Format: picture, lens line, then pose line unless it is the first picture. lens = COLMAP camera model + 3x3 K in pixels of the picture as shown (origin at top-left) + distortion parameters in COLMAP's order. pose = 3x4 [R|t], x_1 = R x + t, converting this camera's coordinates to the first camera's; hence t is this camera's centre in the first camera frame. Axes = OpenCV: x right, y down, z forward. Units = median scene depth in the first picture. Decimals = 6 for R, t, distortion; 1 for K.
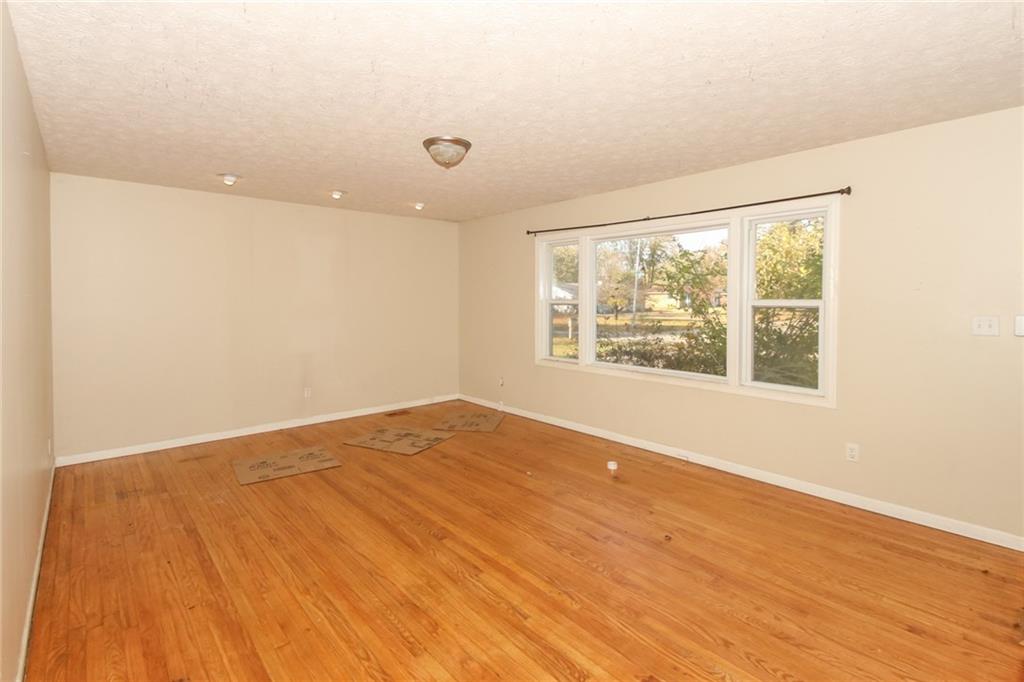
lens RADIAL K [[486.2, 0, 509.0], [0, 486.2, 338.2], [0, 0, 1]] dist [-0.001154, -0.018673]
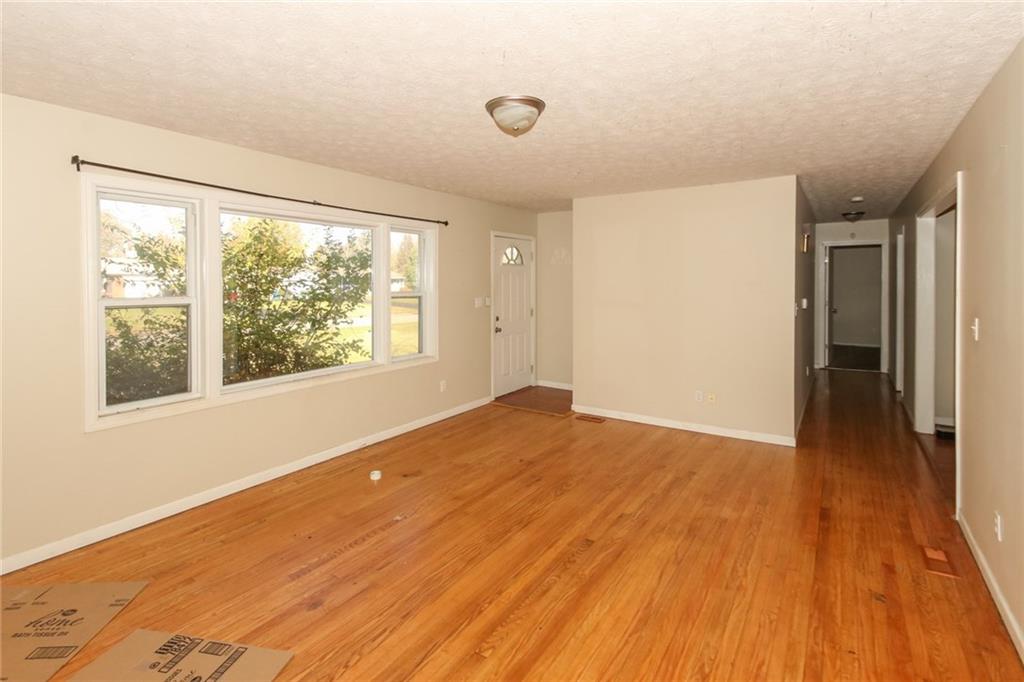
lens RADIAL K [[486.2, 0, 509.0], [0, 486.2, 338.2], [0, 0, 1]] dist [-0.001154, -0.018673]
pose [[-0.254721, -0.111356, 0.960582, -1.092811], [0.091074, 0.986170, 0.138472, -0.148081], [-0.962716, 0.122756, -0.241057, 1.495323]]
